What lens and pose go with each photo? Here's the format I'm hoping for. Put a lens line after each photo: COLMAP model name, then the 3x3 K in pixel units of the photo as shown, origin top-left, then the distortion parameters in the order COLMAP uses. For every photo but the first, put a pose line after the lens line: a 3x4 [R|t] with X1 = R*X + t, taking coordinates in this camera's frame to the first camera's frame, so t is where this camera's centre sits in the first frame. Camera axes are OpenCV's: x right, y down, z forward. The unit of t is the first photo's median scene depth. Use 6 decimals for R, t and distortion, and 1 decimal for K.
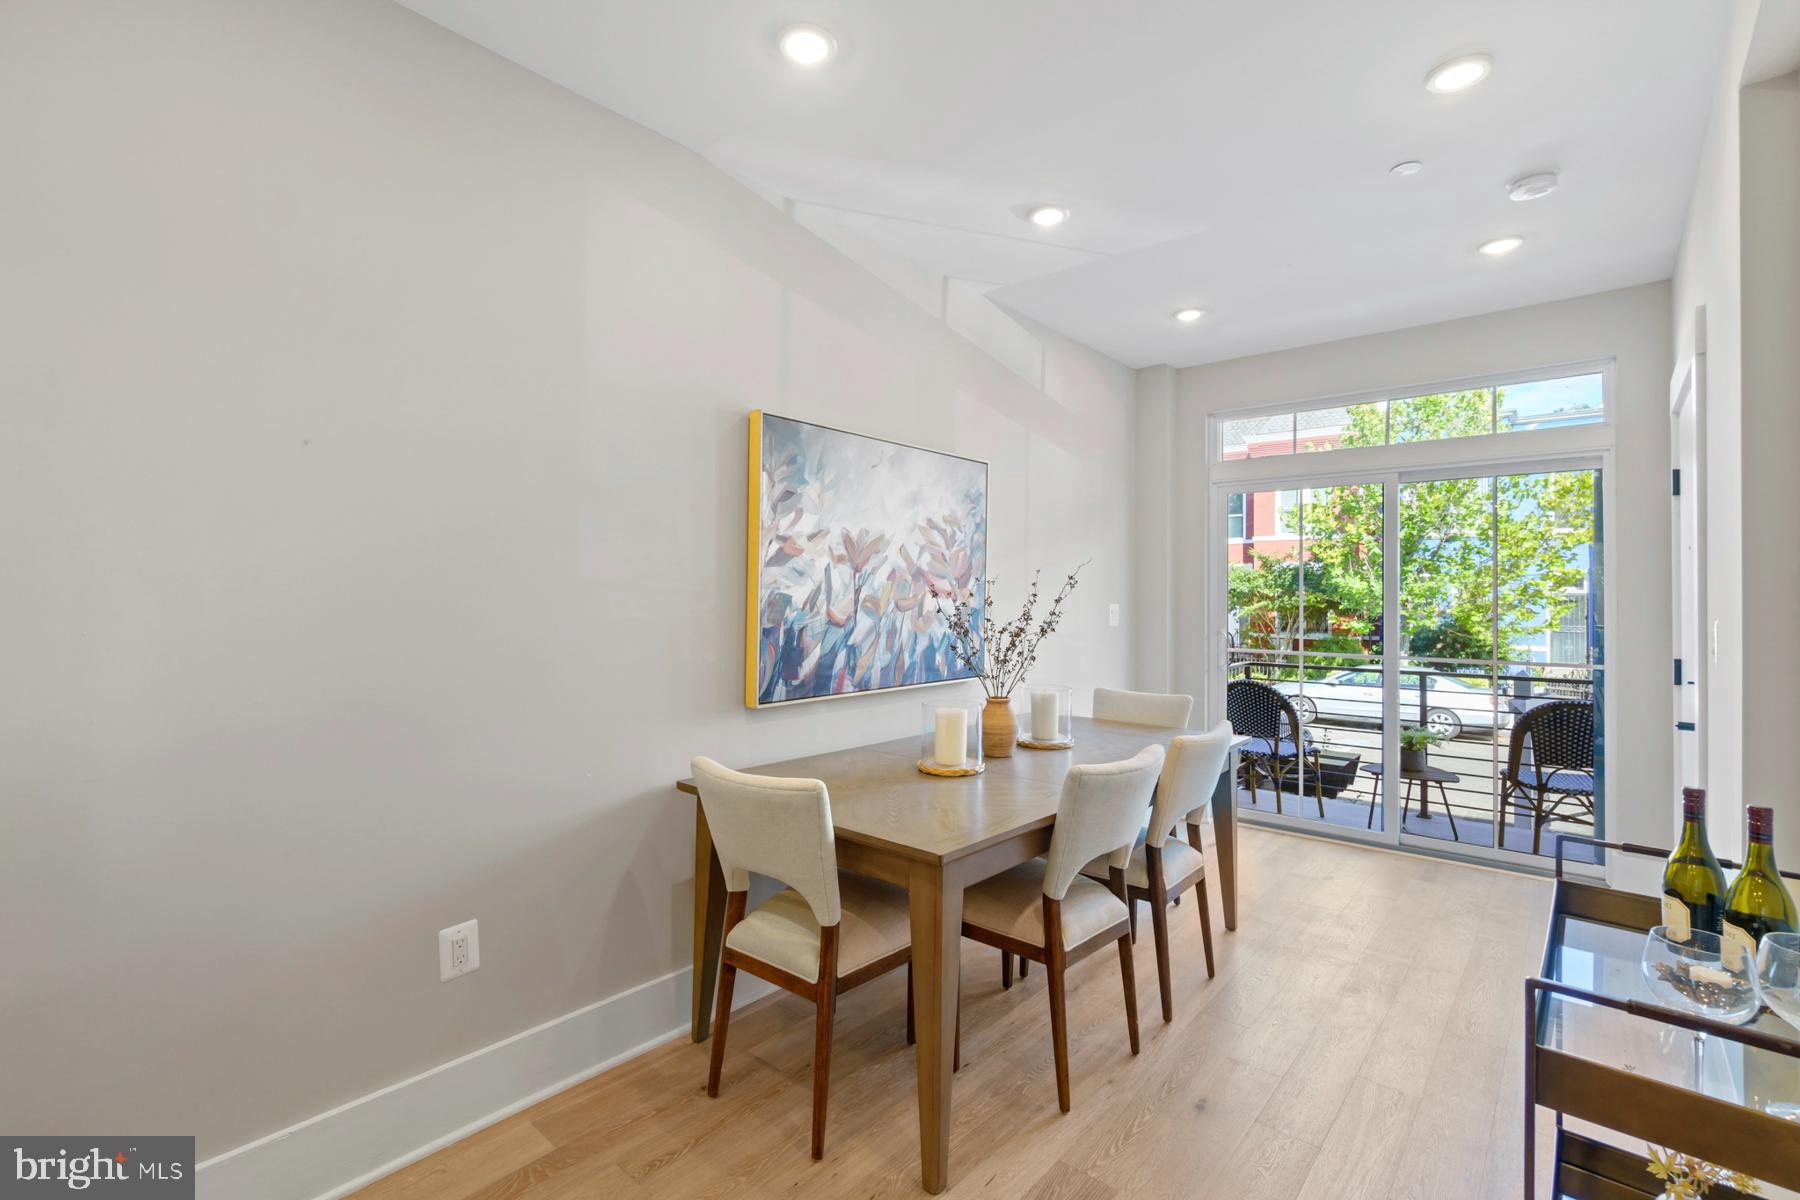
lens RADIAL K [[794.1, 0, 909.5], [0, 794.1, 584.2], [0, 0, 1]] dist [-0.003584, 0.000802]
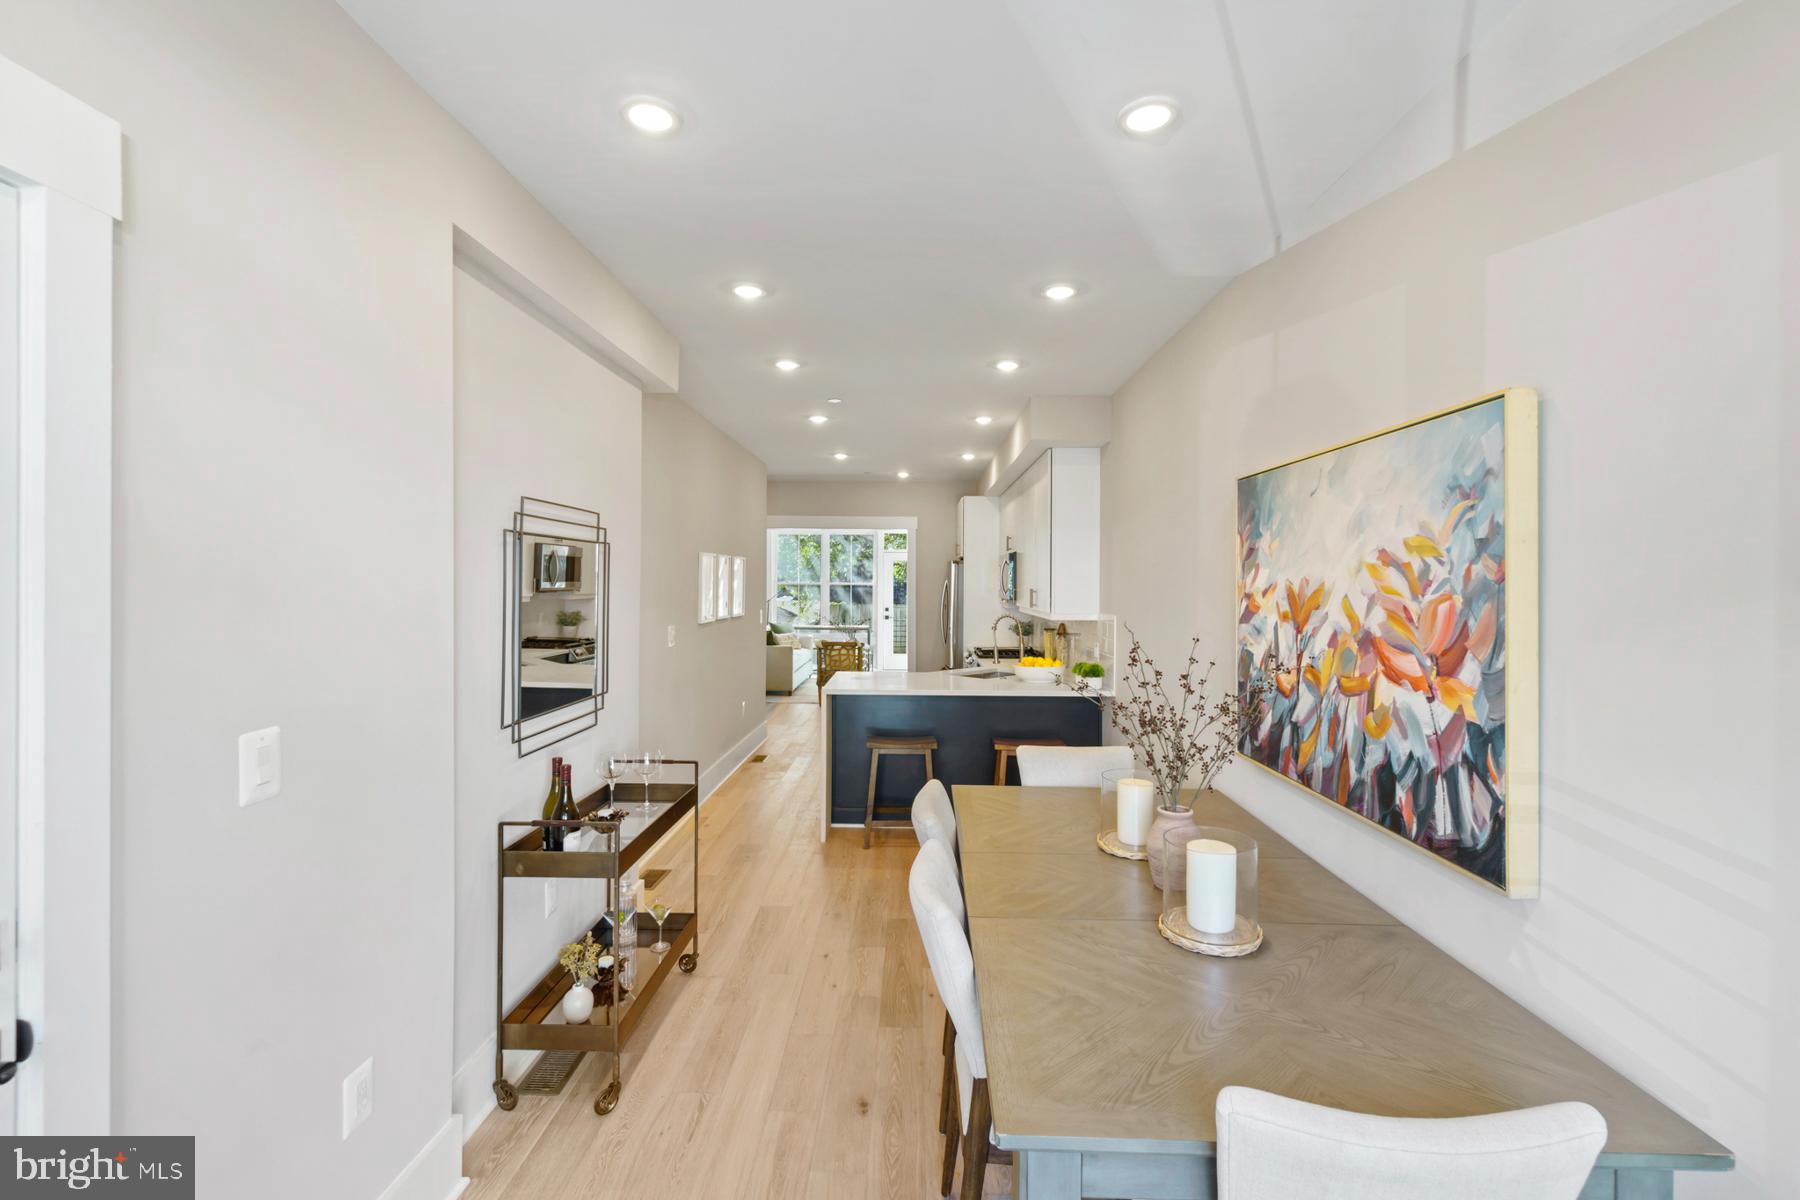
lens RADIAL K [[794.1, 0, 895.9], [0, 794.1, 593.0], [0, 0, 1]] dist [-0.003584, 0.000802]
pose [[-0.773717, -0.004695, -0.633515, 0.697285], [-0.004685, 0.999988, -0.001690, -0.048408], [0.633515, 0.001661, -0.773729, 1.261102]]
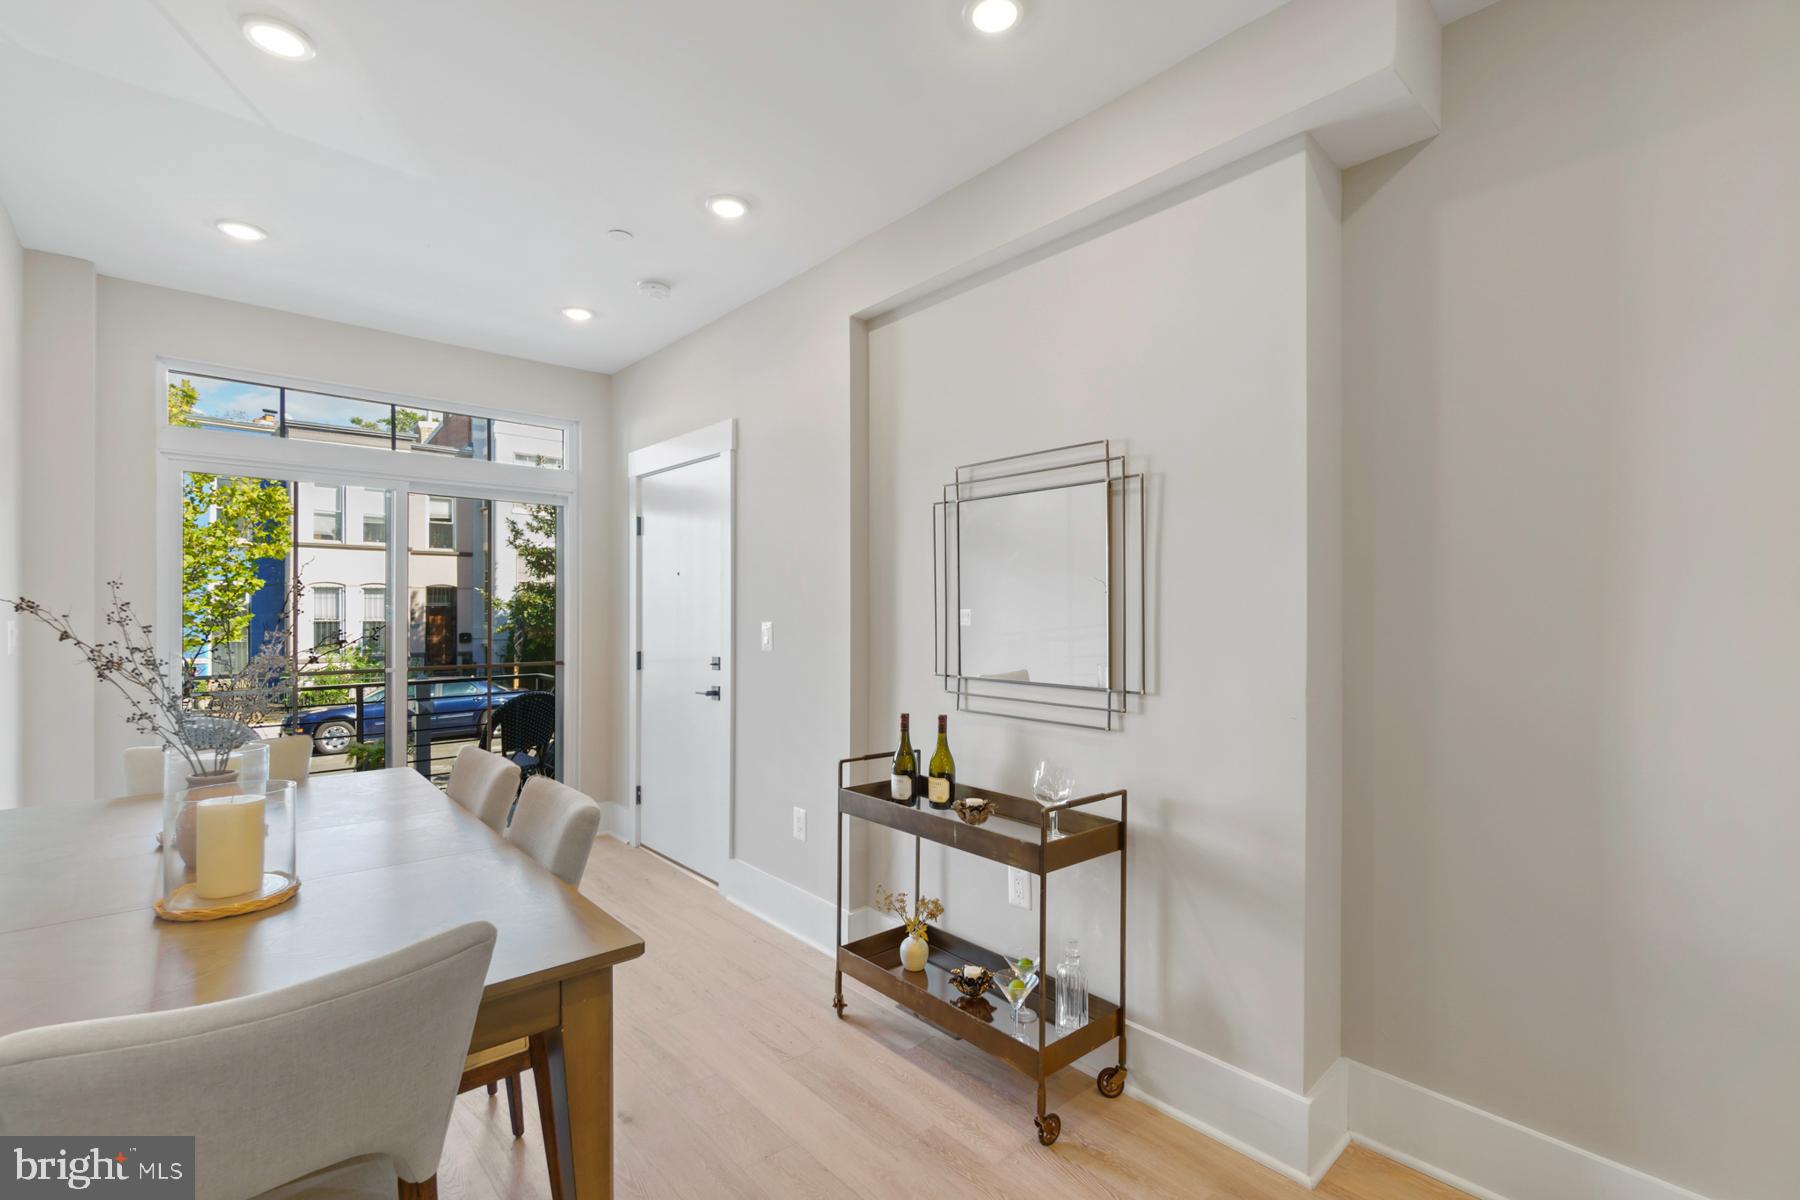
lens RADIAL K [[794.1, 0, 894.7], [0, 794.1, 602.4], [0, 0, 1]] dist [-0.003584, 0.000802]
pose [[0.126115, -0.001191, 0.992015, -0.375117], [-0.009480, 0.999952, 0.002406, 0.000172], [-0.991970, -0.009707, 0.126097, 0.366901]]
